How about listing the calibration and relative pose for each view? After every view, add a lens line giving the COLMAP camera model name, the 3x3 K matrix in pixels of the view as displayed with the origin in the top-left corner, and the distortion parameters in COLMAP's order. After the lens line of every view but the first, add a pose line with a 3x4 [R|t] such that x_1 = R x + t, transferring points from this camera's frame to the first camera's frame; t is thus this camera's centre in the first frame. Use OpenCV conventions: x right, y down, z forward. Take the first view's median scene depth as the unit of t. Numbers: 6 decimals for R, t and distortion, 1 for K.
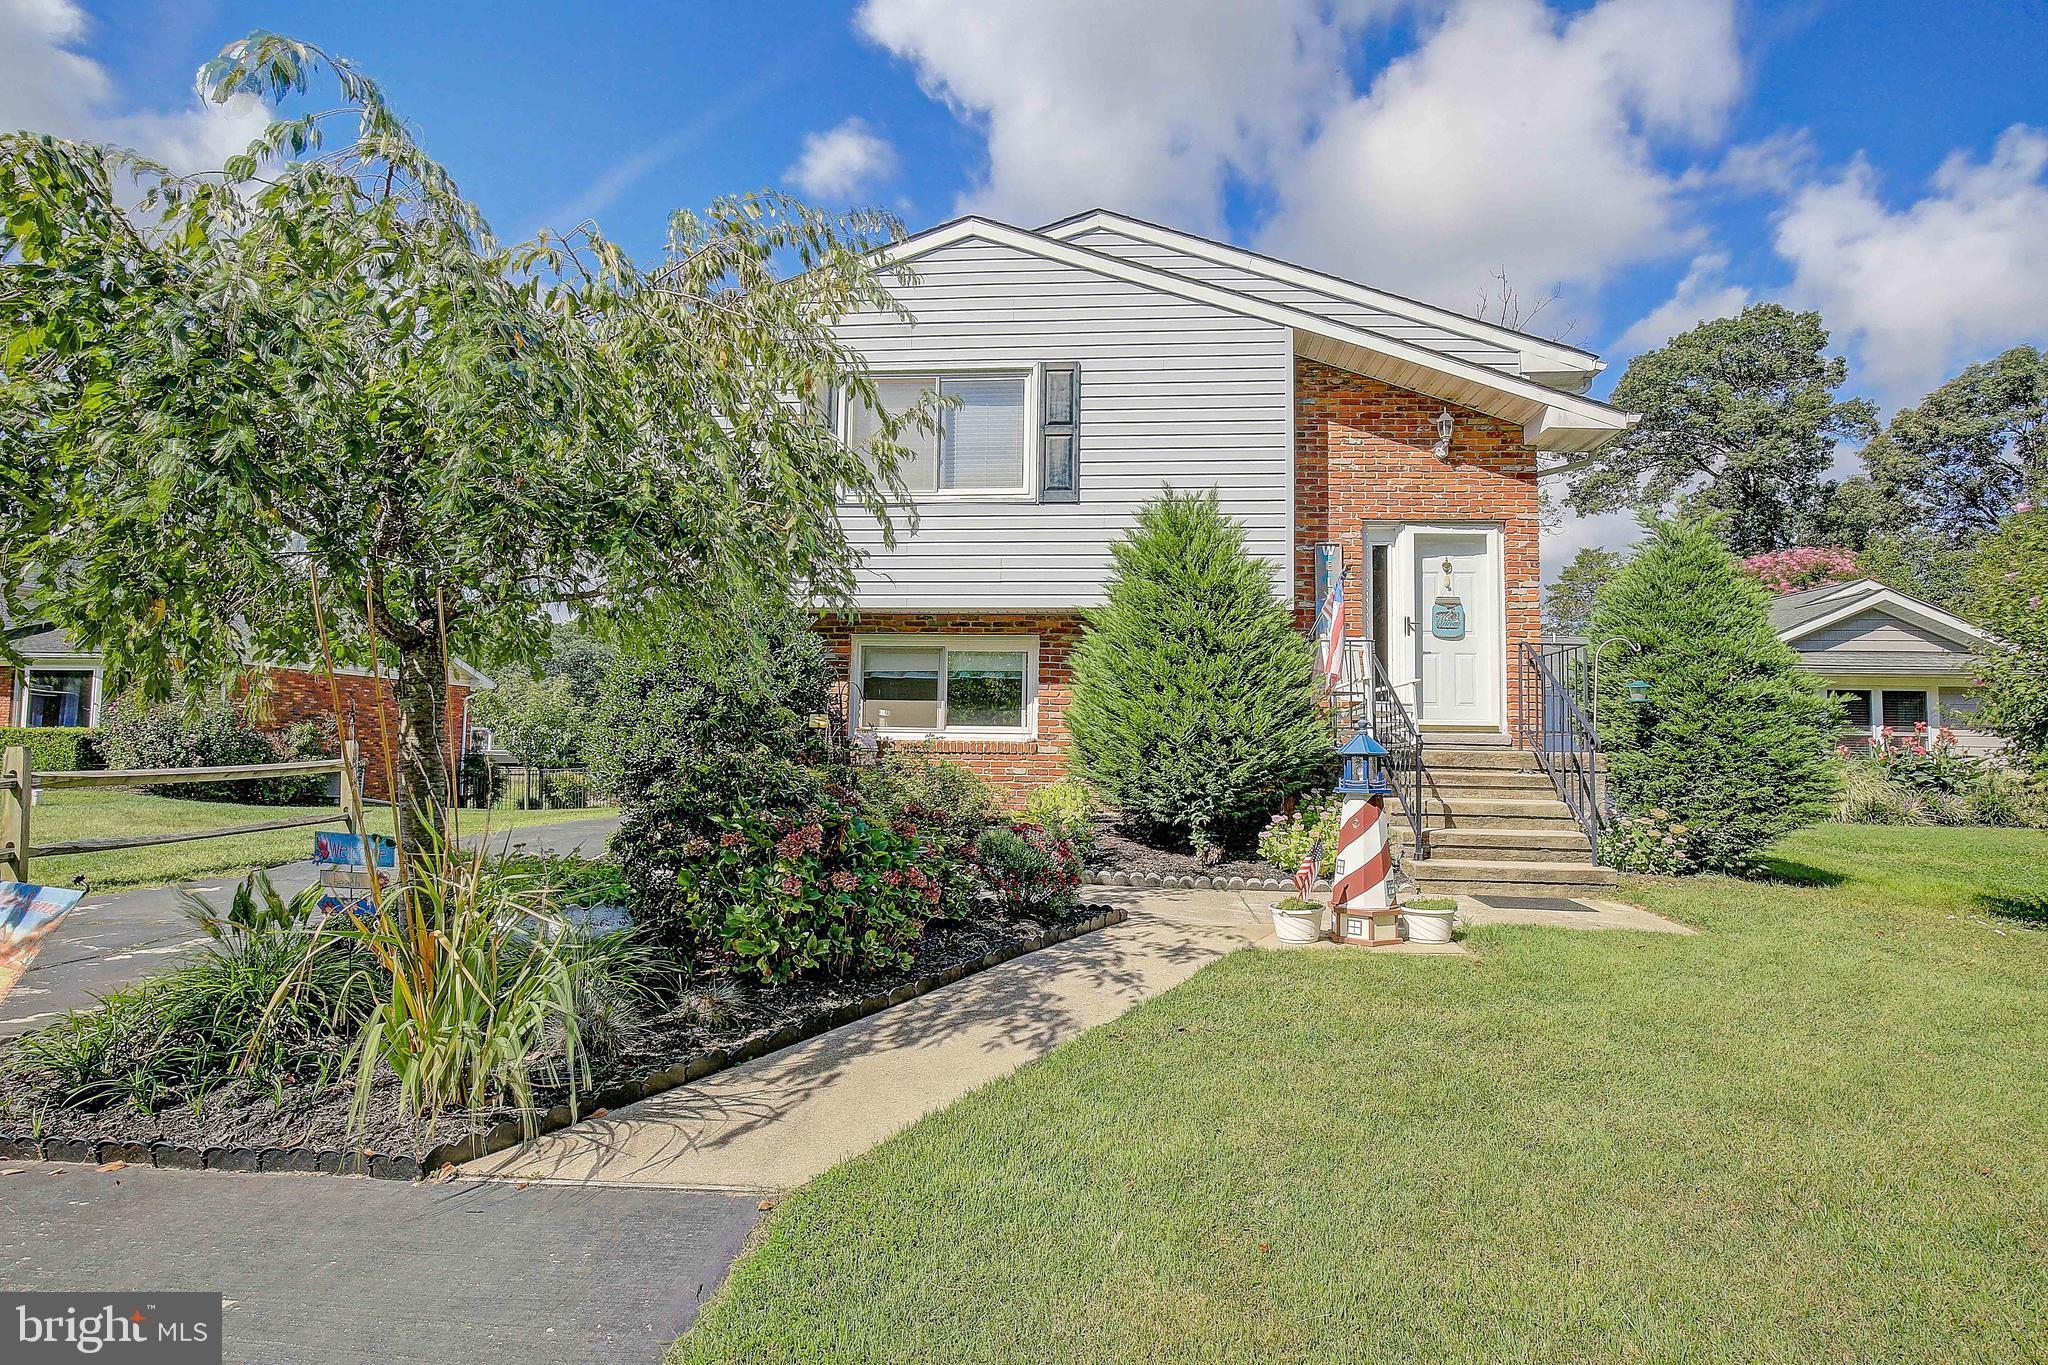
lens RADIAL K [[928.2, 0, 1024.0], [0, 928.2, 682.5], [0, 0, 1]] dist [-0.020643, 0.000264]
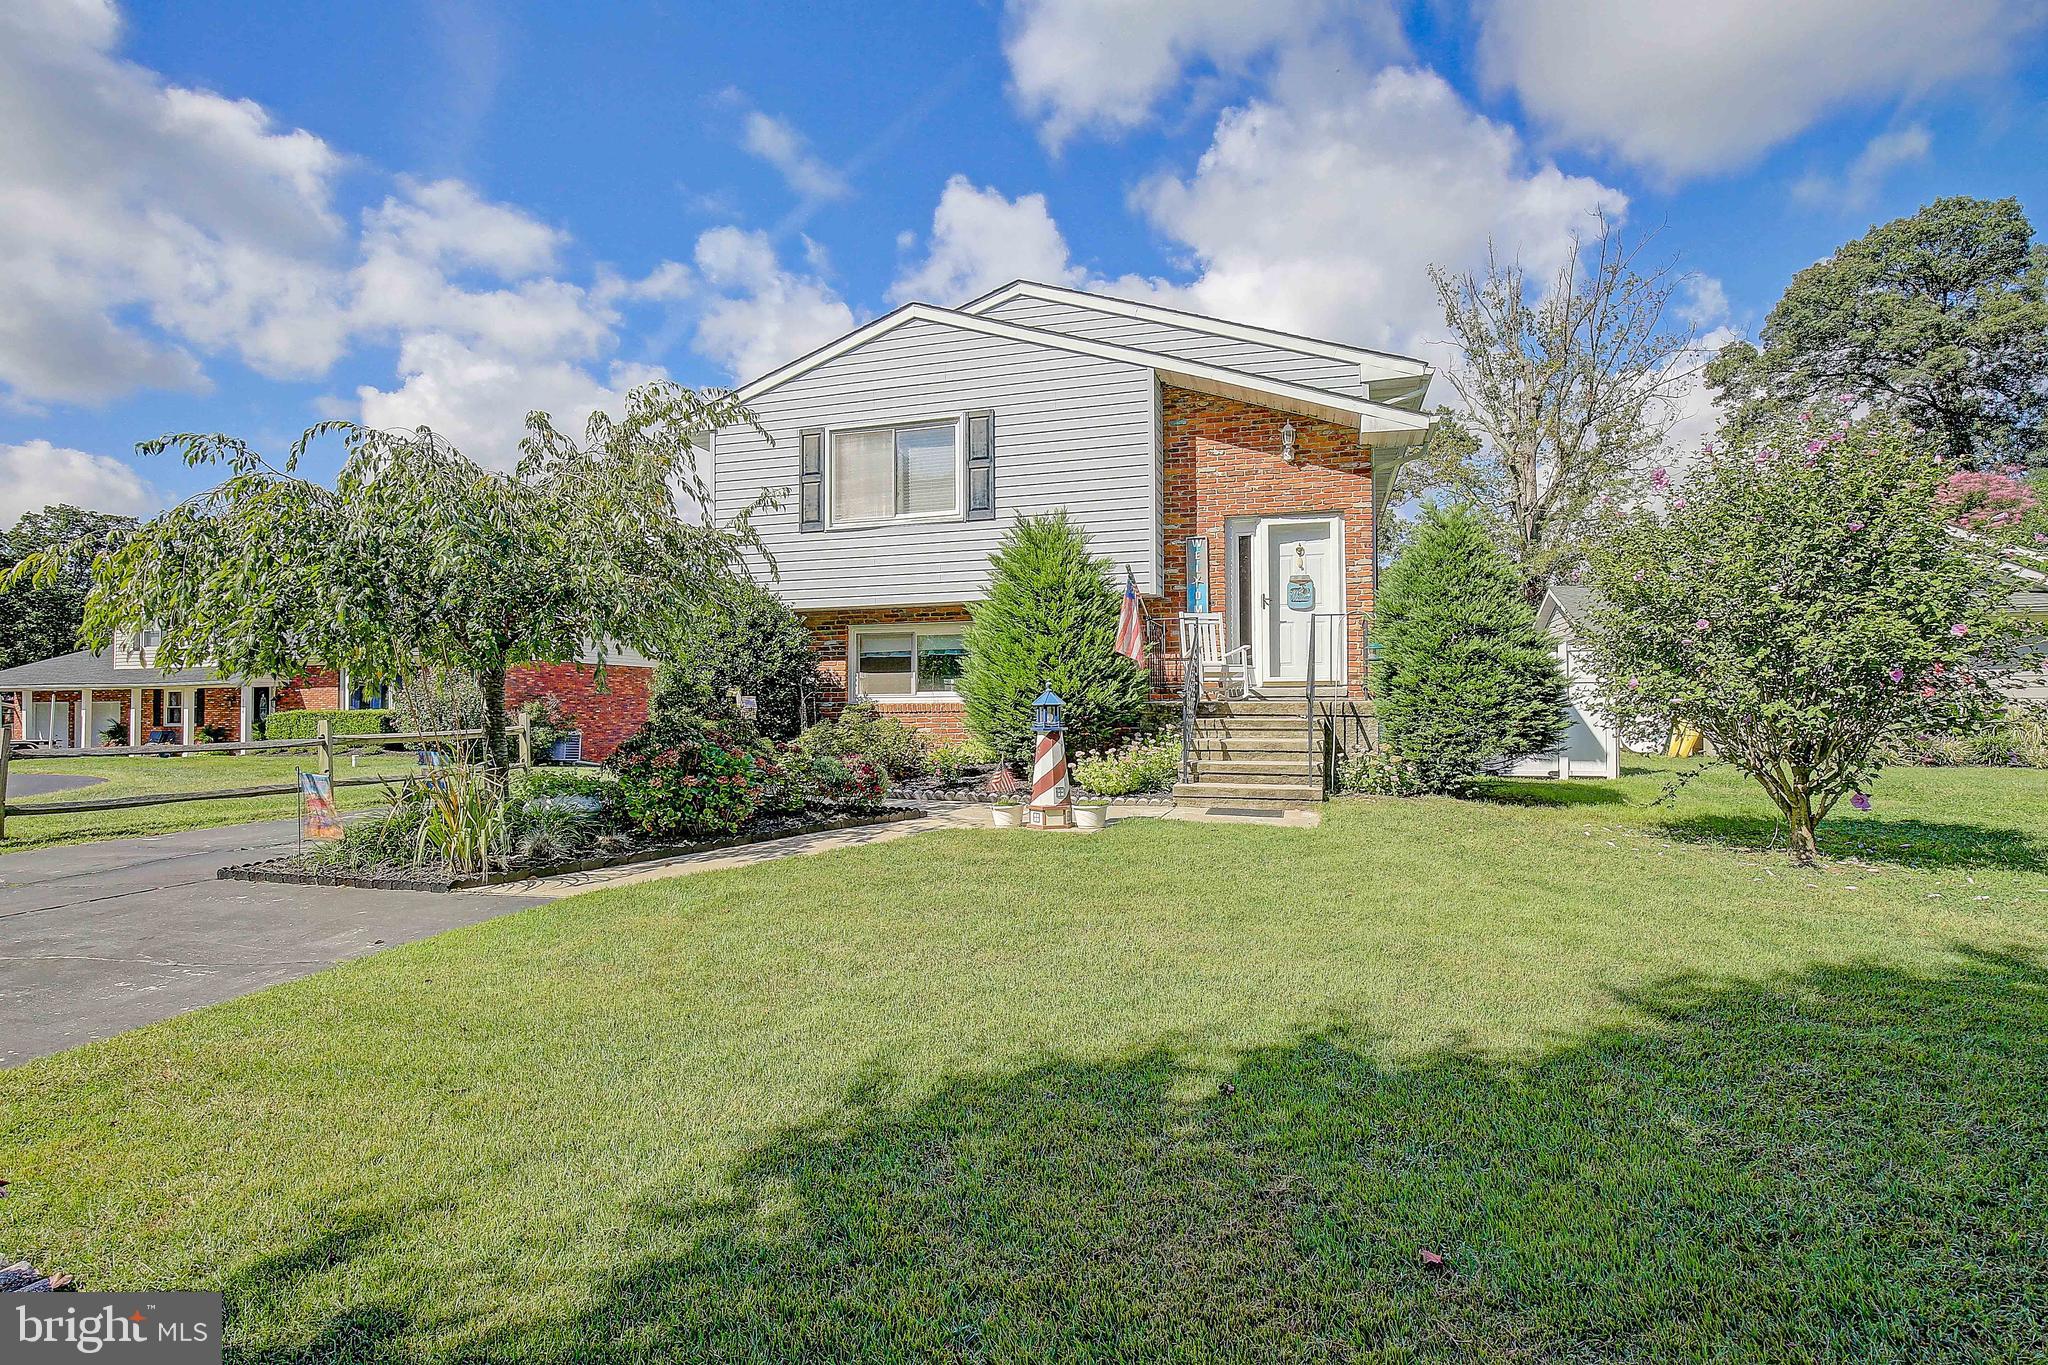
lens RADIAL K [[928.2, 0, 1024.0], [0, 928.2, 682.5], [0, 0, 1]] dist [-0.020643, 0.000264]
pose [[0.977807, -0.027878, -0.207646, 0.358158], [0.035886, 0.998746, 0.034901, -0.007833], [0.206412, -0.041578, 0.977581, -0.273265]]
